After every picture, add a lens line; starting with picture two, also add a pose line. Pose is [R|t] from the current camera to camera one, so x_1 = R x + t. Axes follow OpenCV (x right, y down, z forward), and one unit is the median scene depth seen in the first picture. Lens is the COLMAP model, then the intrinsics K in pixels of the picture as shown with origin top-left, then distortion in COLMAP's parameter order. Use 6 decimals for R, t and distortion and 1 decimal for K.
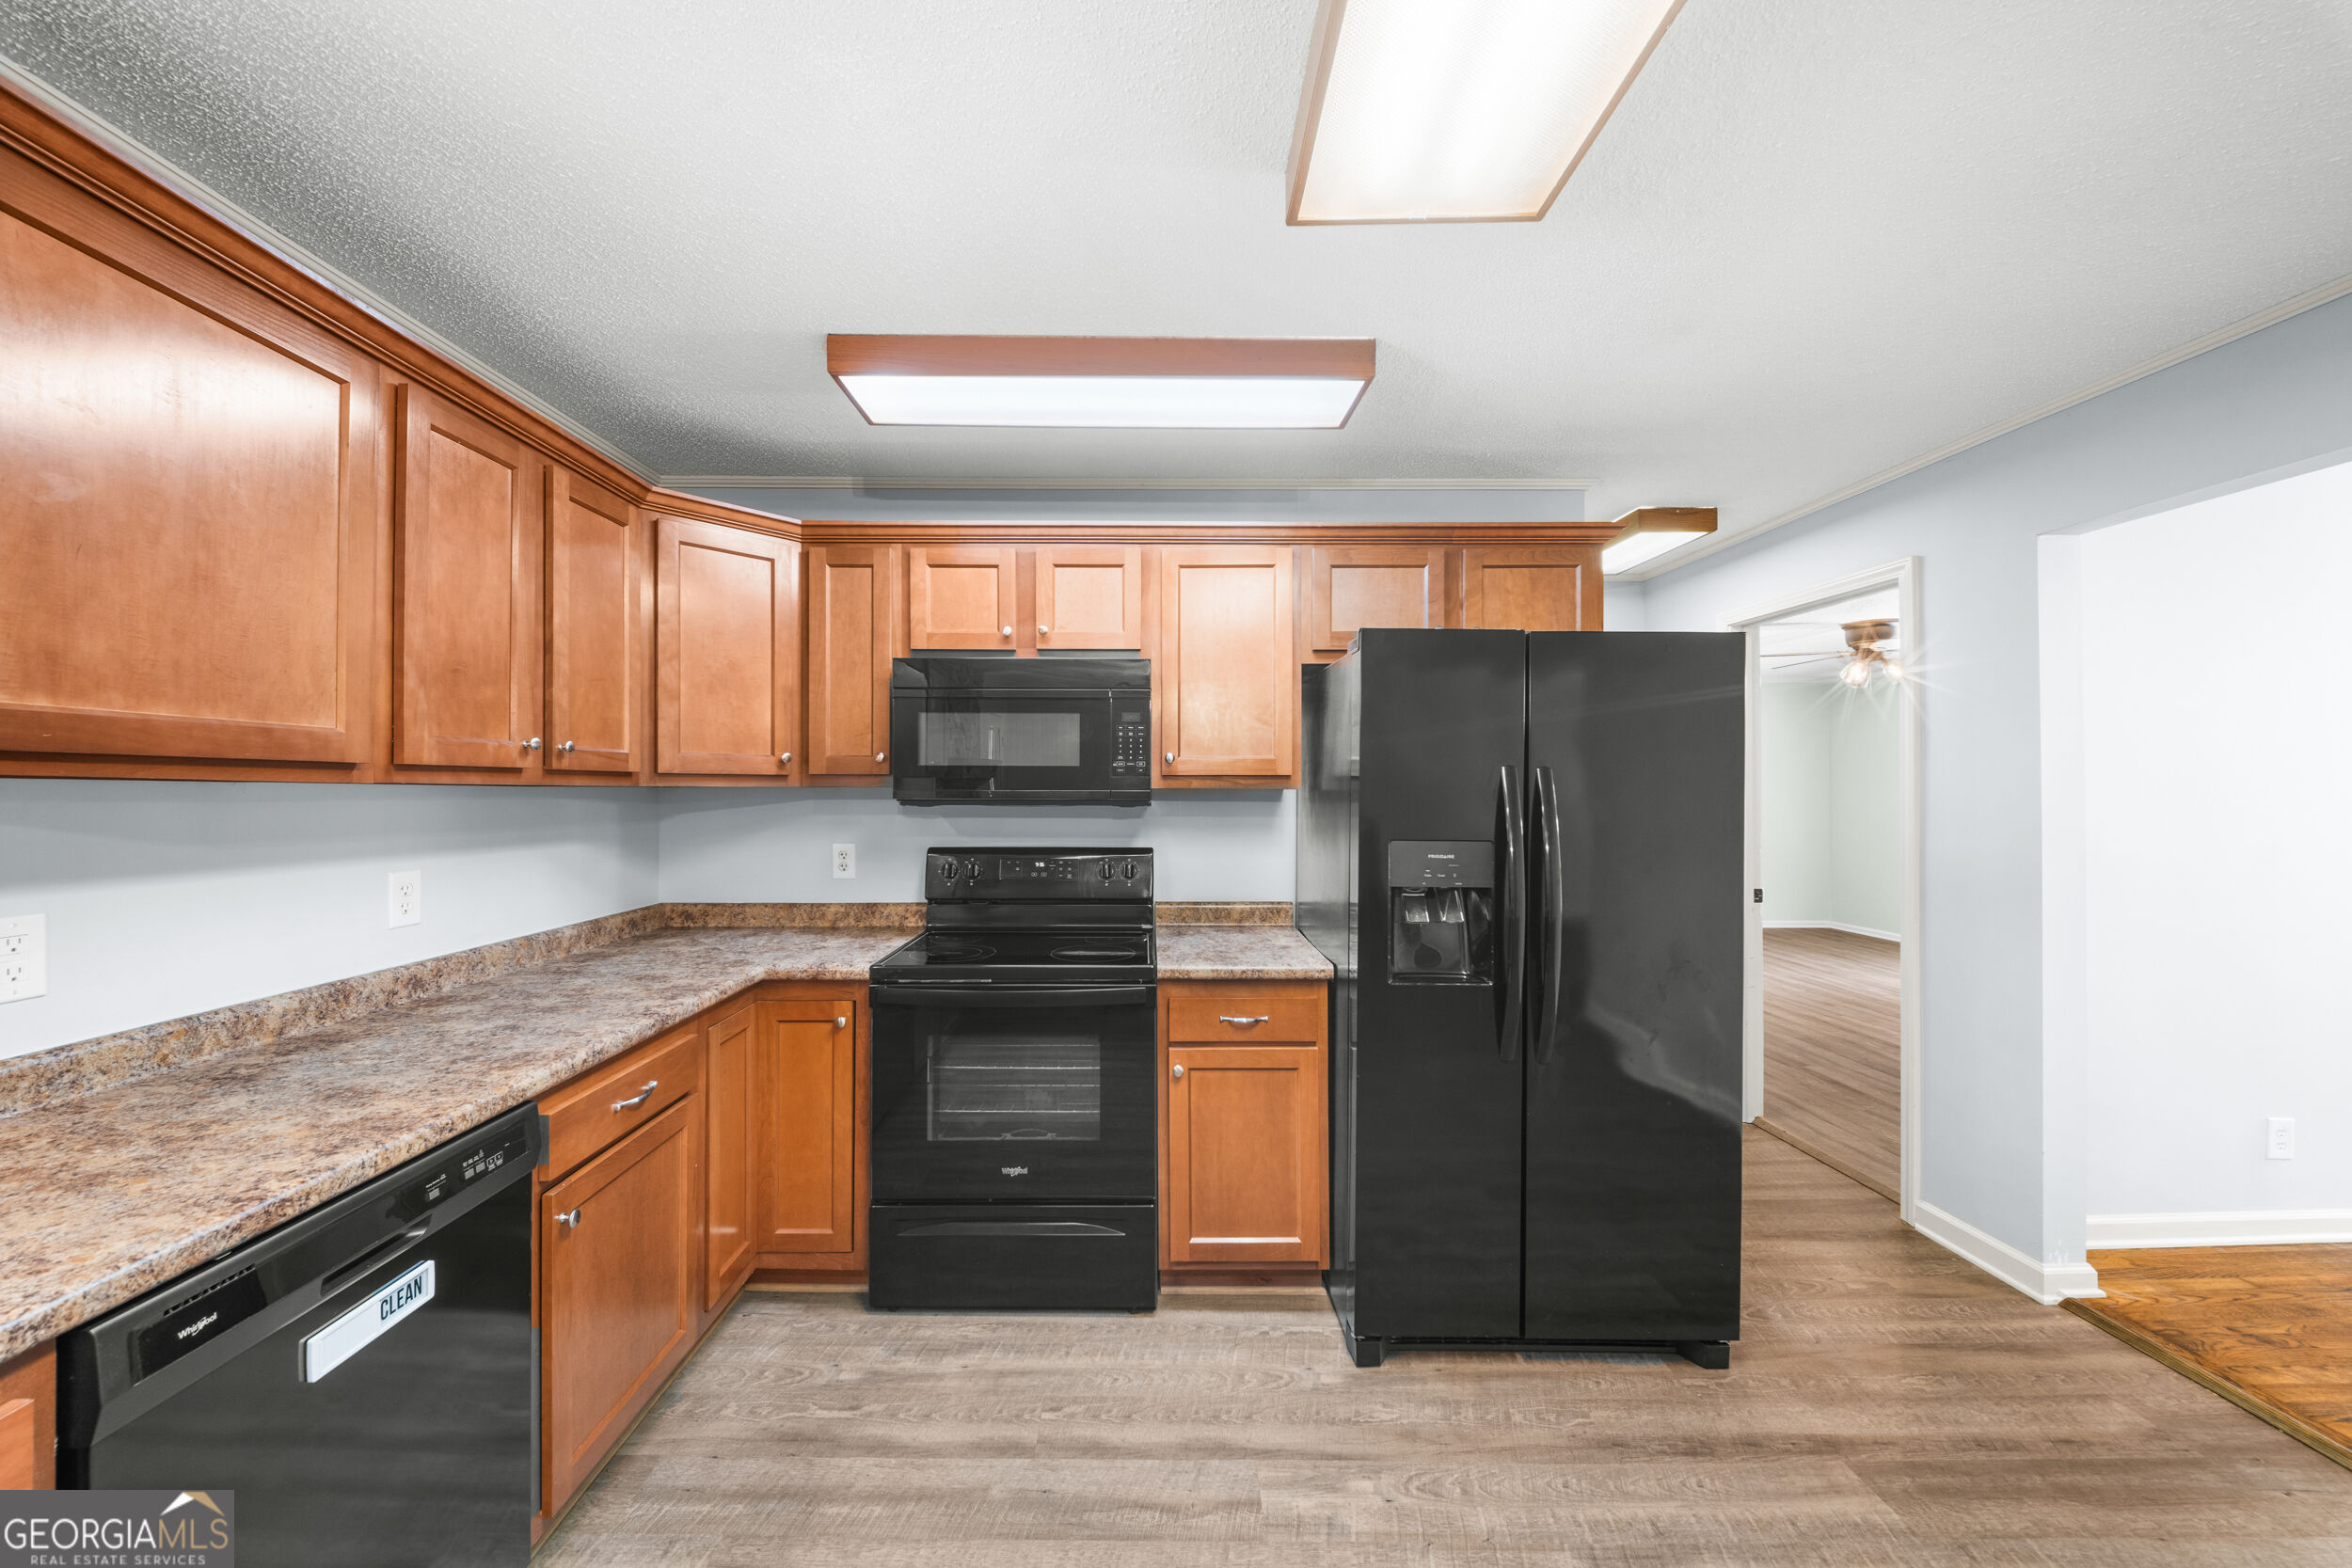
lens RADIAL K [[838.4, 0, 1136.2], [0, 838.4, 783.7], [0, 0, 1]] dist [0.002862, -0.002587]
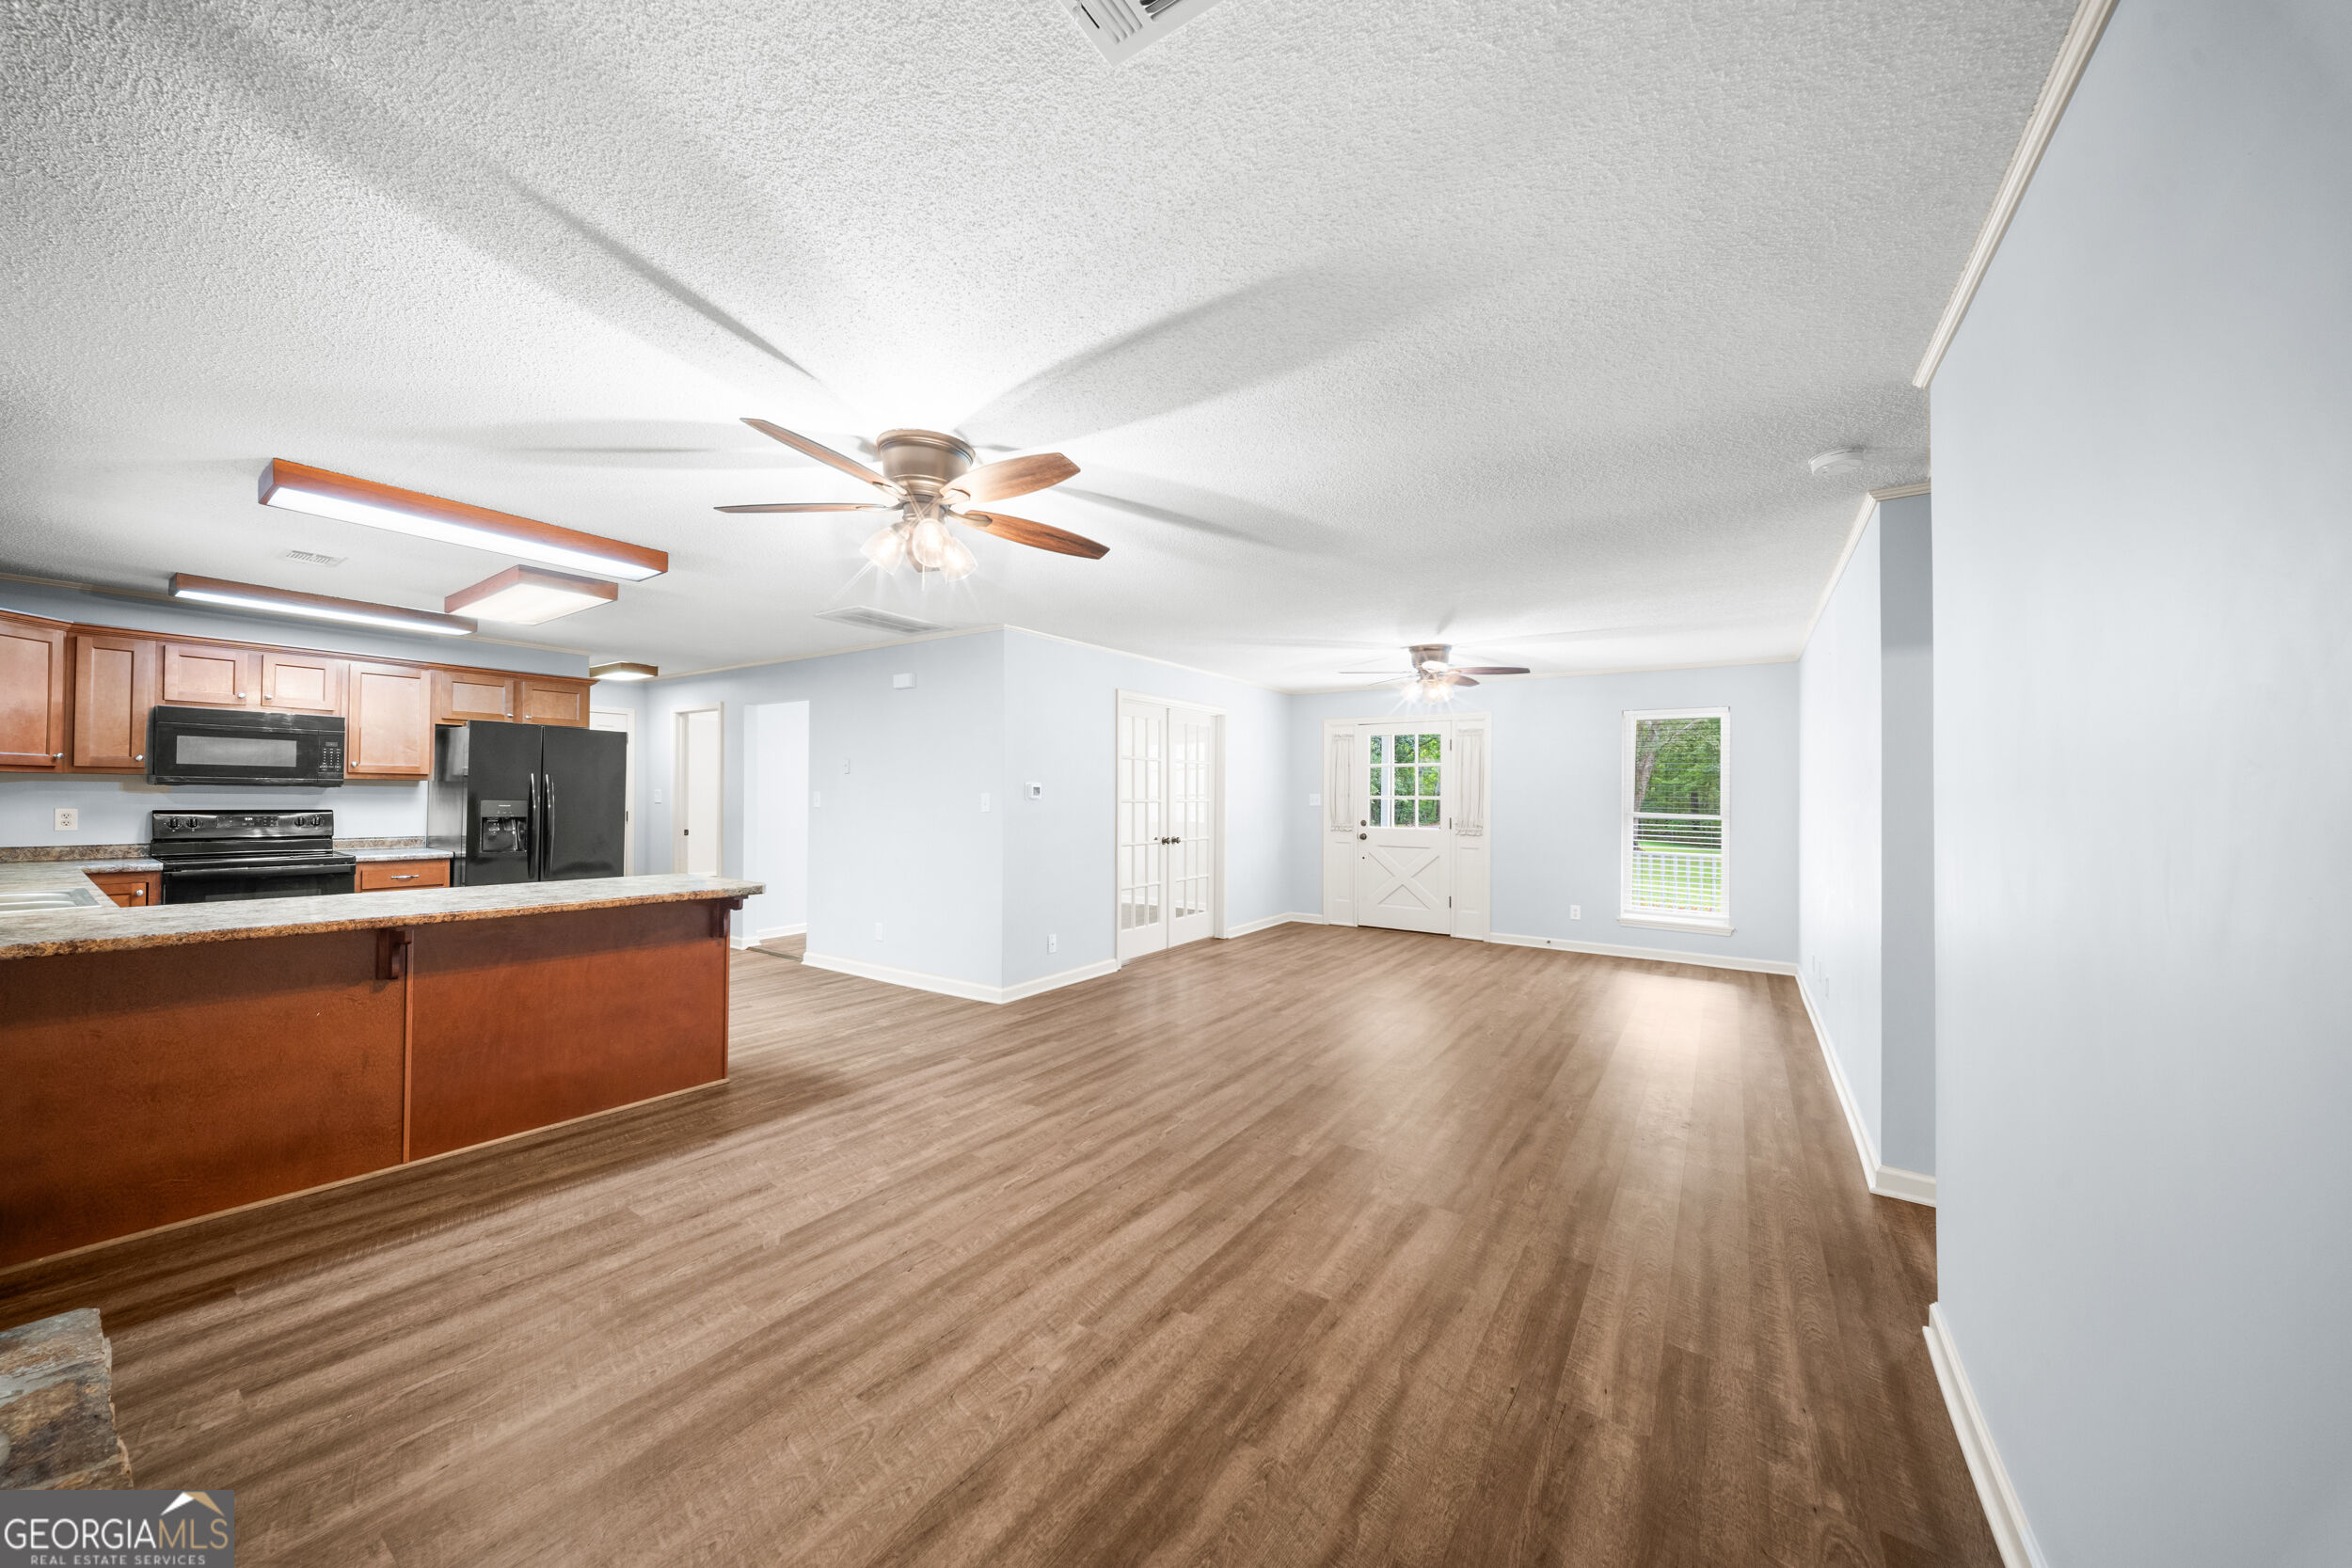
lens RADIAL K [[838.4, 0, 1192.3], [0, 838.4, 789.7], [0, 0, 1]] dist [0.002862, -0.002587]
pose [[0.555816, 0.010986, 0.831233, -0.627486], [-0.015298, 0.999879, -0.002985, 0.007152], [-0.831165, -0.011058, 0.555916, -2.239805]]
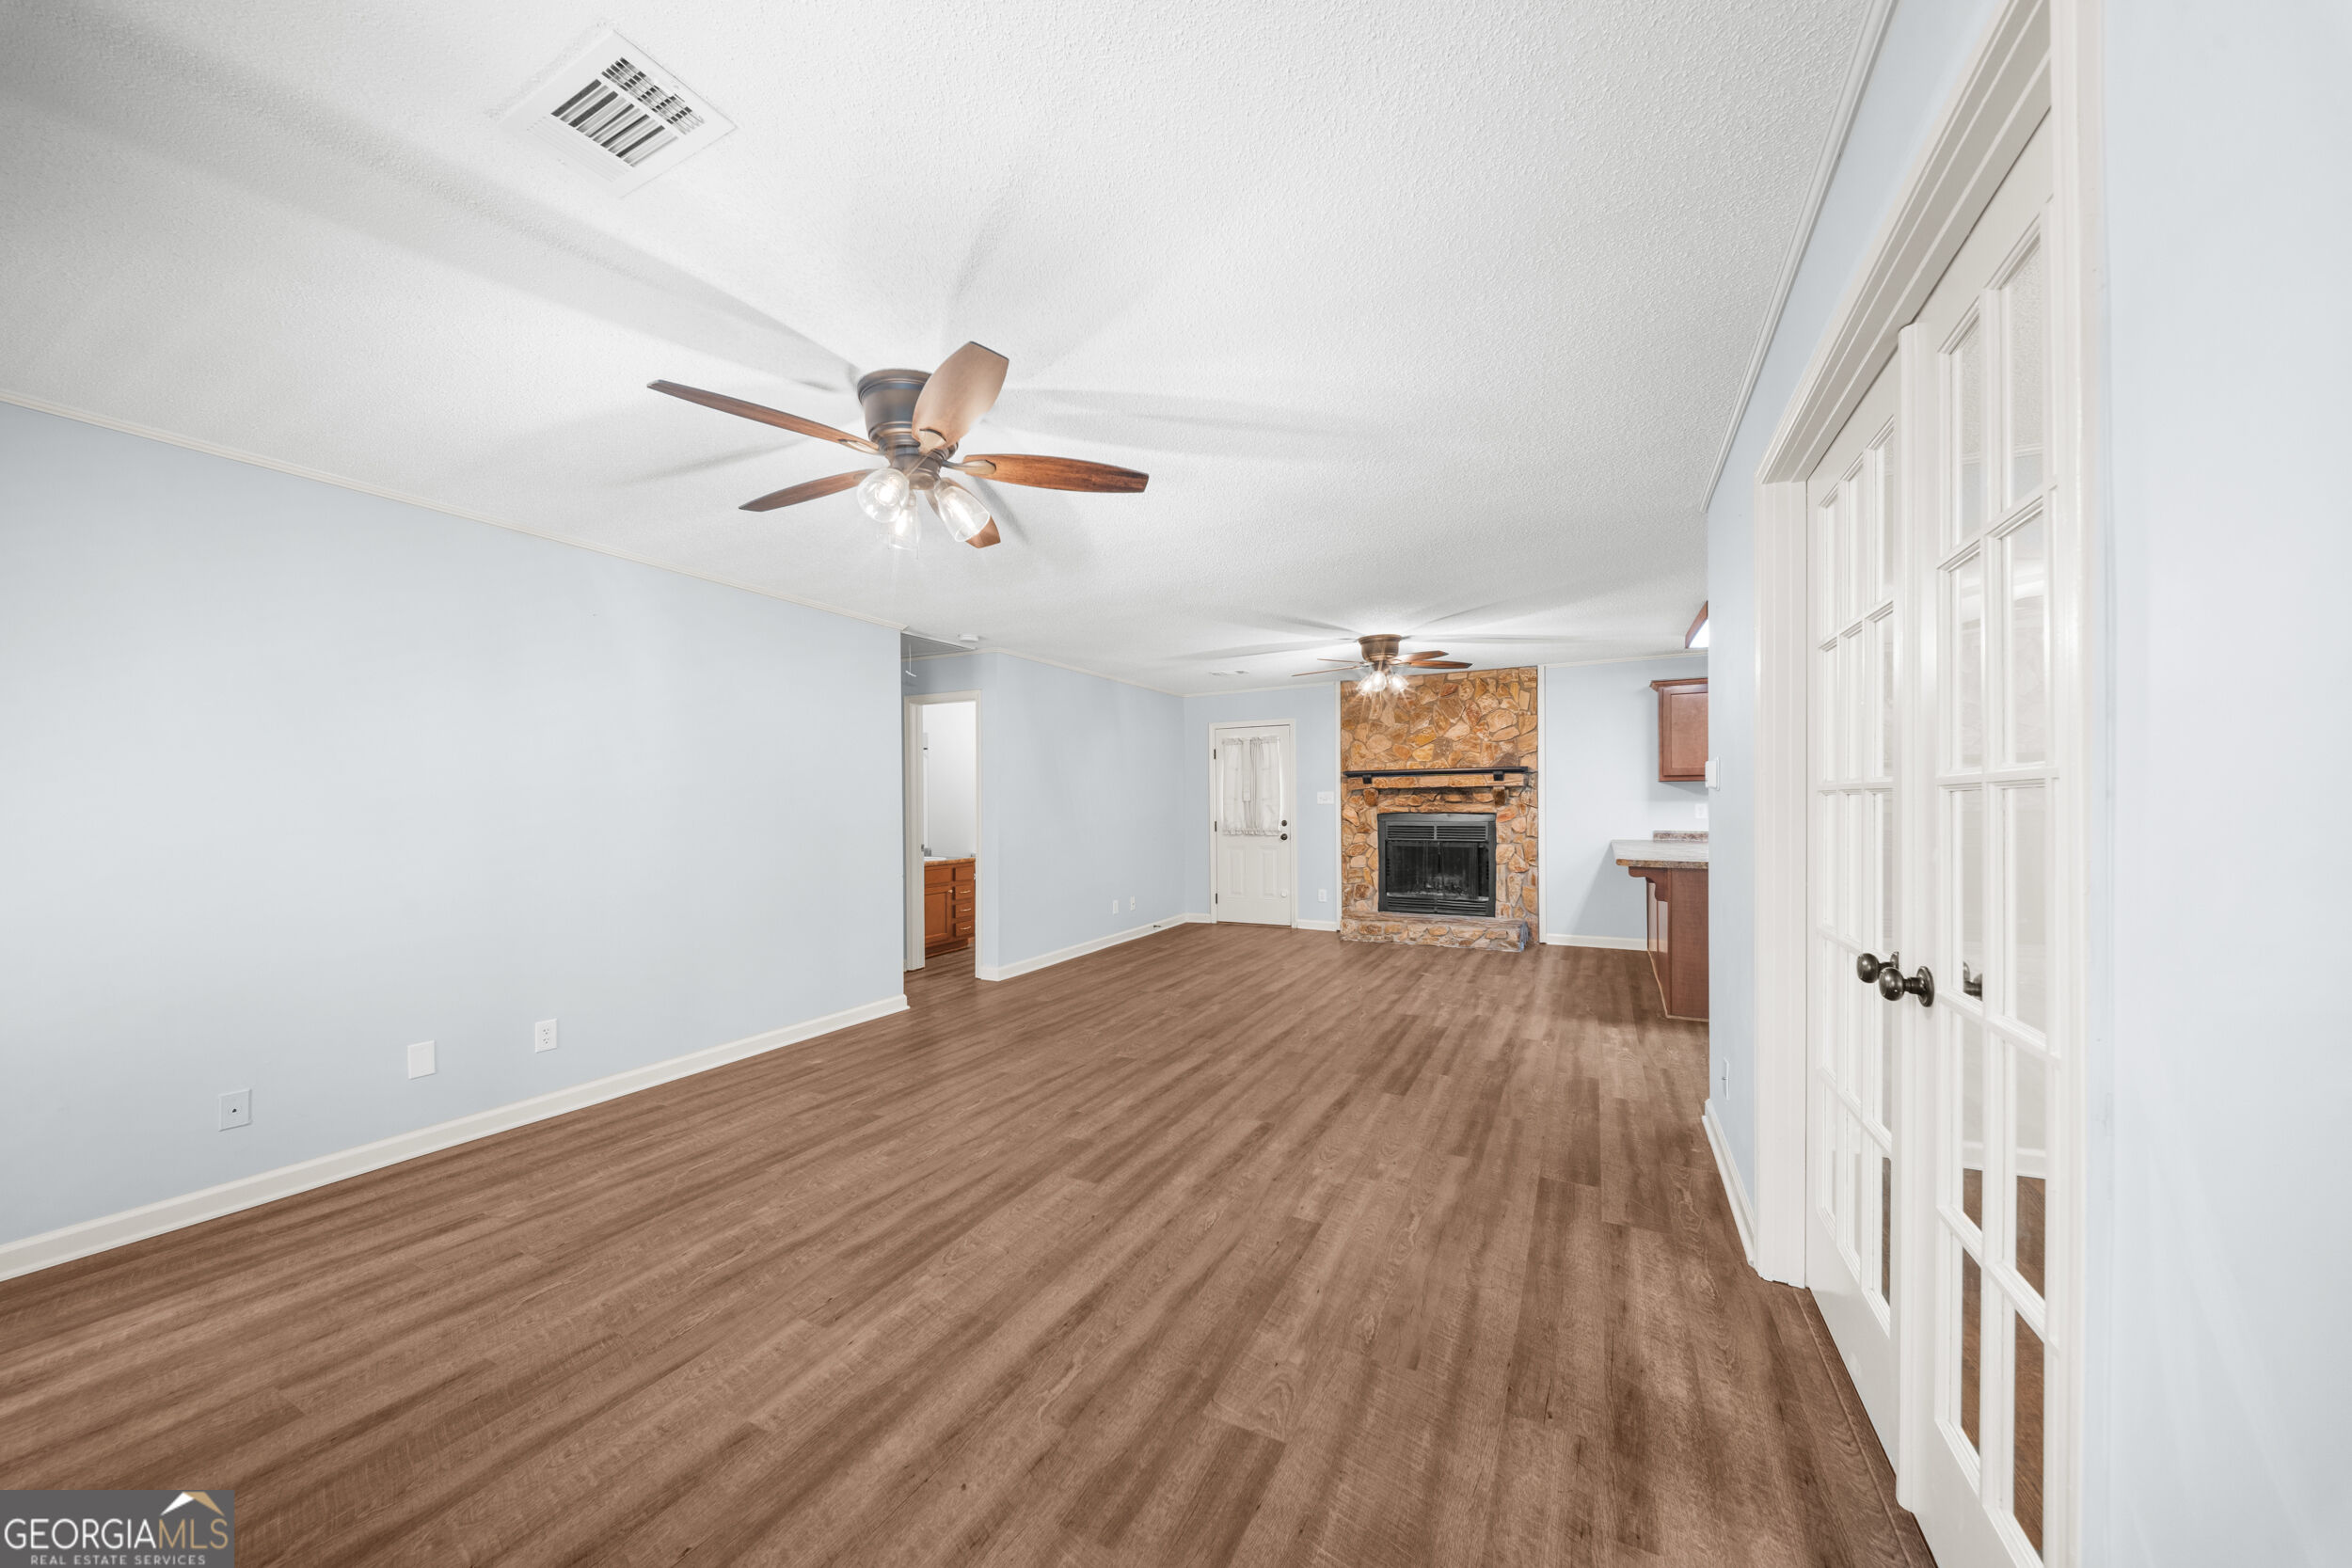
lens RADIAL K [[838.4, 0, 1163.9], [0, 838.4, 807.2], [0, 0, 1]] dist [0.002862, -0.002587]
pose [[-0.477161, 0.012178, -0.878731, 3.039192], [0.017111, 0.999843, 0.004565, 0.038091], [0.878649, -0.012858, -0.477295, -0.492186]]
